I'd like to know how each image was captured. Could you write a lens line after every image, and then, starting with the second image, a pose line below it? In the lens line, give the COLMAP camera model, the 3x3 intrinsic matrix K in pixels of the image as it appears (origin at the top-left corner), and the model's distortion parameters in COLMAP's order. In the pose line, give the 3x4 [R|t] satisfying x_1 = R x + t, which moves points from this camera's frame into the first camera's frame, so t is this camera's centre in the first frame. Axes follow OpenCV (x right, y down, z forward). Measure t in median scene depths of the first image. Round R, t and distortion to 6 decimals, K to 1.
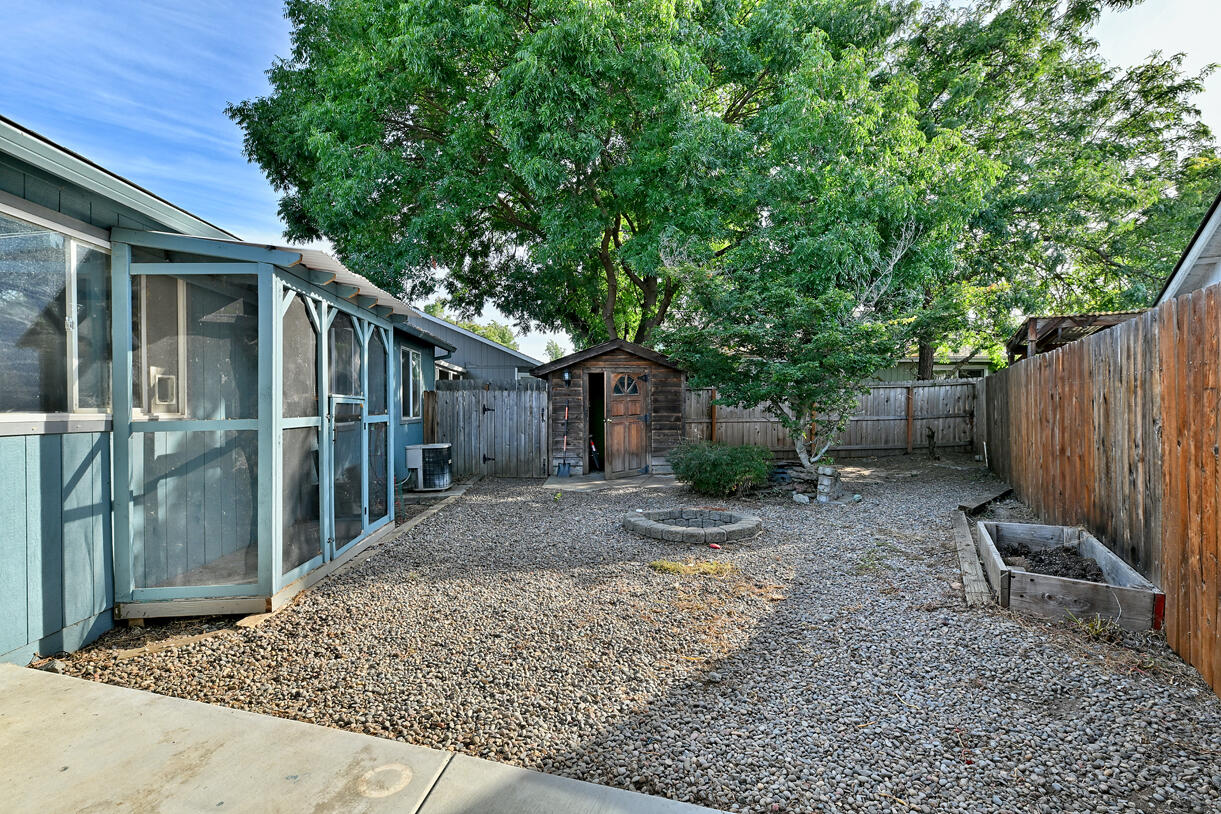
lens RADIAL K [[572.4, 0, 610.5], [0, 572.4, 407.0], [0, 0, 1]] dist [0.000035, -0.000114]
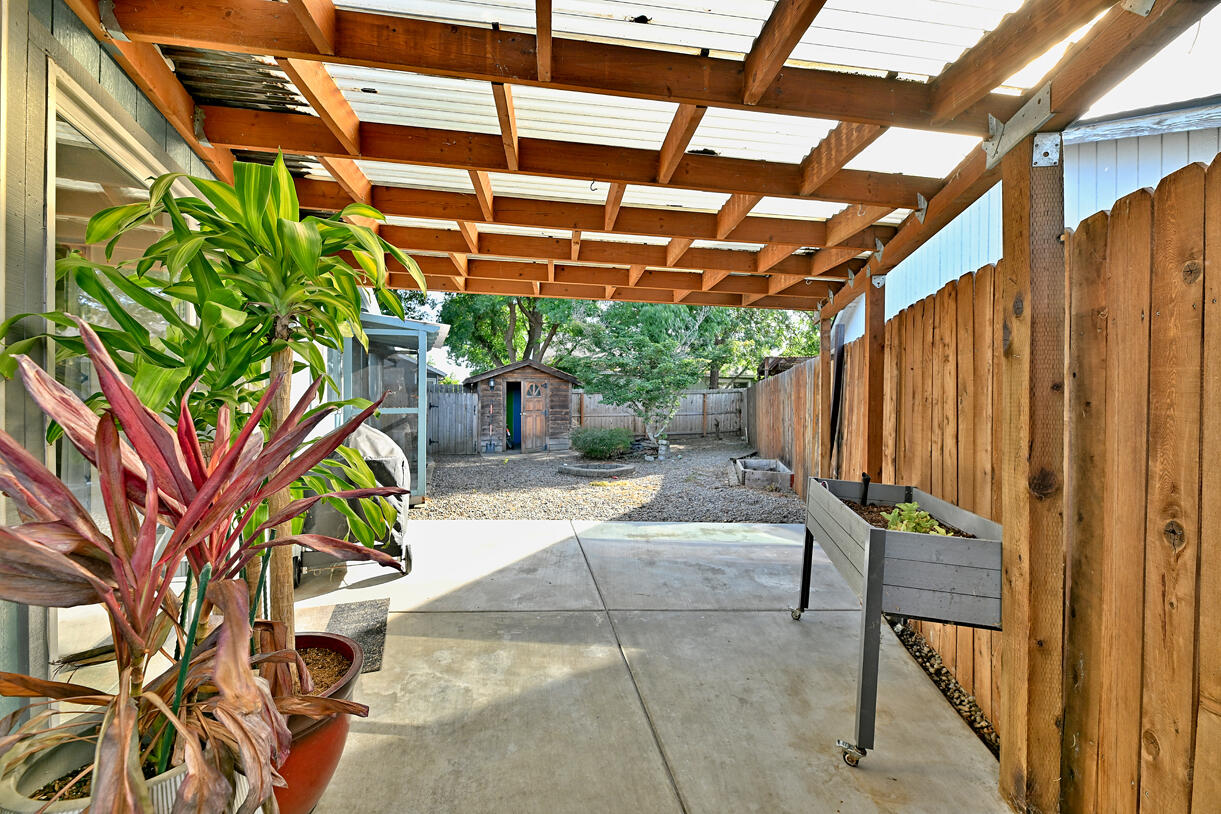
lens RADIAL K [[526.2, 0, 610.5], [0, 526.2, 407.0], [0, 0, 1]] dist [0.000033, -0.000001]
pose [[0.952337, 0.005121, 0.305005, -0.198525], [-0.004615, 0.999987, -0.002382, 0.007460], [-0.305013, 0.000861, 0.952348, -0.356016]]
